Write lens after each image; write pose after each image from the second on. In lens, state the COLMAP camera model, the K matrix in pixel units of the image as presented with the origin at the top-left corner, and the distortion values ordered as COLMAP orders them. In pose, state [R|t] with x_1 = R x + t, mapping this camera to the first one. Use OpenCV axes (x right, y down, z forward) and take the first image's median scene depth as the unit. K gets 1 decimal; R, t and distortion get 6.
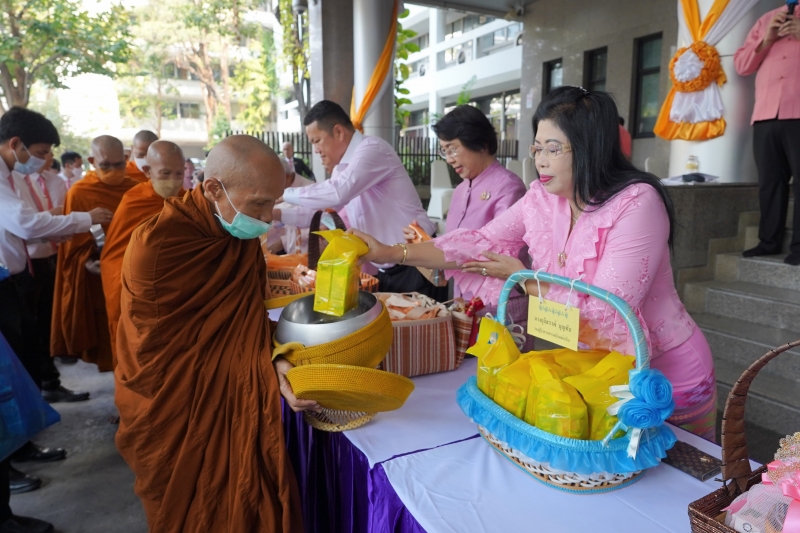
lens RADIAL K [[550.8, 0, 400.0], [0, 550.8, 266.5], [0, 0, 1]] dist [-0.006825, 0.006911]
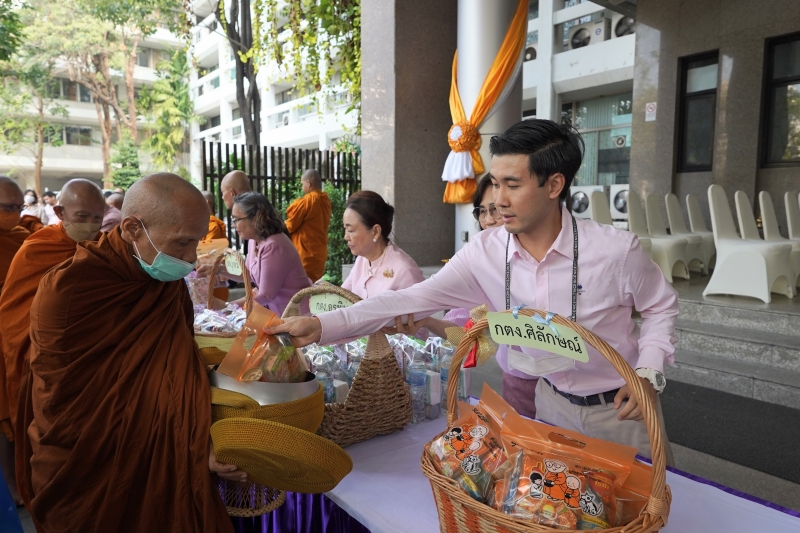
lens RADIAL K [[550.8, 0, 400.0], [0, 550.8, 266.5], [0, 0, 1]] dist [-0.006825, 0.006911]
pose [[0.983106, -0.012936, 0.182578, -0.107167], [0.025084, 0.997610, -0.064385, -0.030431], [-0.181309, 0.067877, 0.981081, 0.181966]]
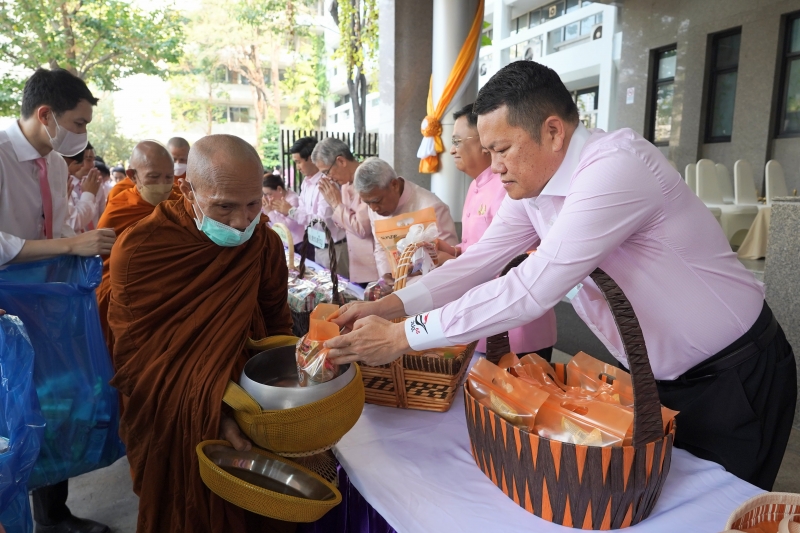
lens RADIAL K [[549.9, 0, 400.0], [0, 549.9, 266.5], [0, 0, 1]] dist [0.001076, 0.000611]
pose [[0.997093, 0.018918, -0.073803, -0.026629], [-0.019619, 0.999769, -0.008790, -0.009719], [0.073620, 0.010213, 0.997234, 0.059332]]
